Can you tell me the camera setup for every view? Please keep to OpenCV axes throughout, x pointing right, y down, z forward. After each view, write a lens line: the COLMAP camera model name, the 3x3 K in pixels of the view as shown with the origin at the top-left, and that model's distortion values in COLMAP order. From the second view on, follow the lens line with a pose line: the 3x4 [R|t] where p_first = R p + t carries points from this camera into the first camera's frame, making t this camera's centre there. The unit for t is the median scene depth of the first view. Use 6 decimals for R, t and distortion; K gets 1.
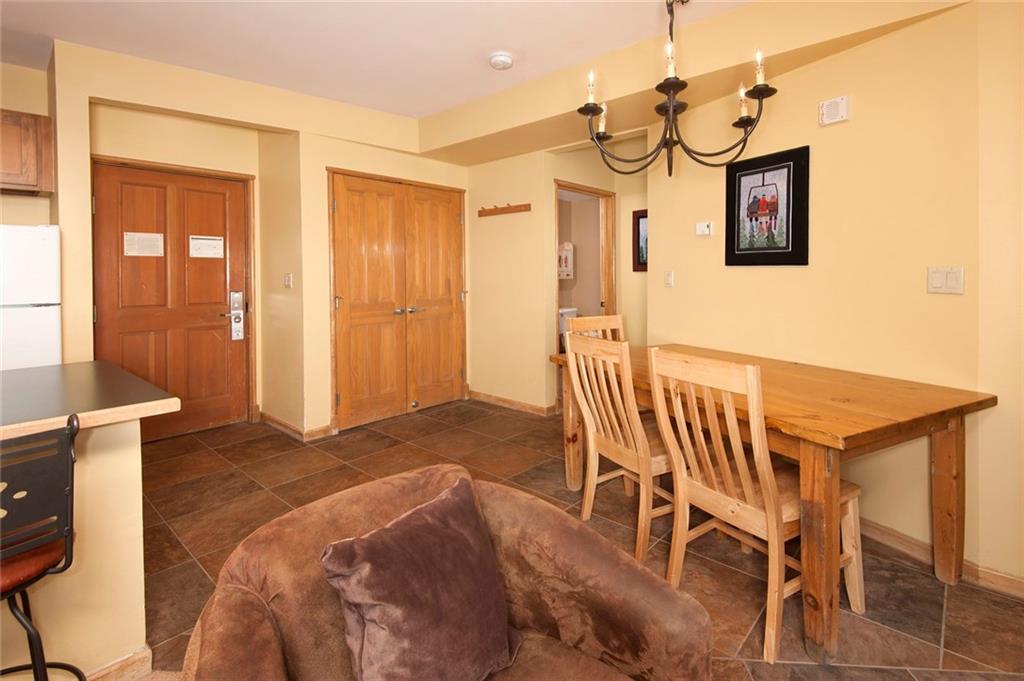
lens RADIAL K [[479.2, 0, 507.5], [0, 479.2, 282.1], [0, 0, 1]] dist [0.011538, -0.007899]
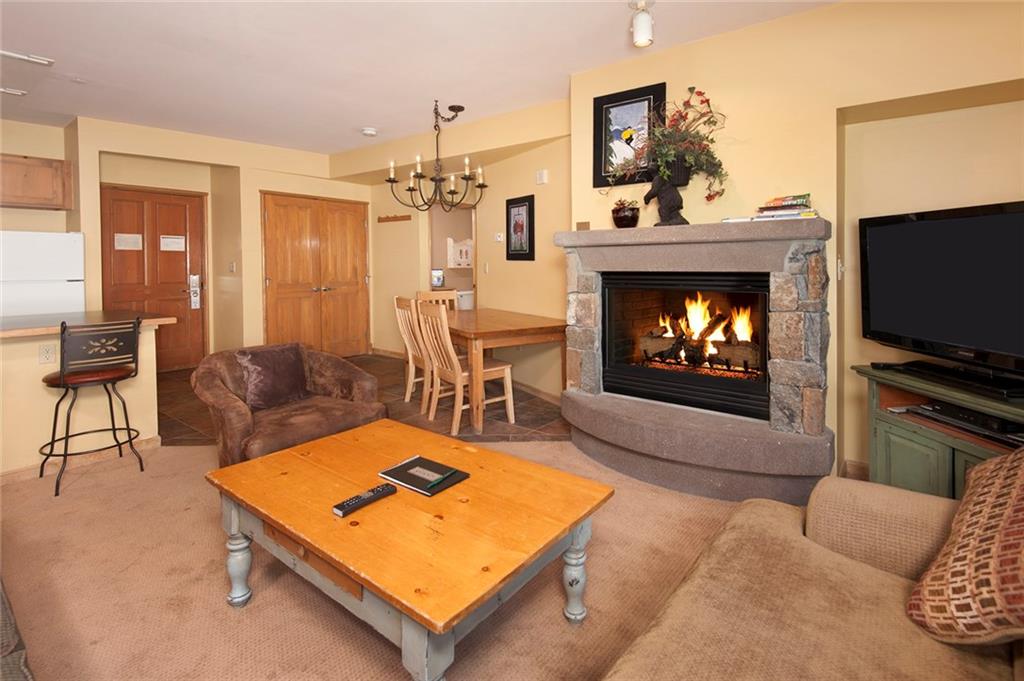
lens RADIAL K [[479.2, 0, 516.2], [0, 479.2, 277.0], [0, 0, 1]] dist [0.011538, -0.007899]
pose [[0.995784, 0.005523, 0.091558, 0.250823], [-0.006769, 0.999889, 0.013302, 0.001505], [-0.091474, -0.013866, 0.995711, -0.499426]]
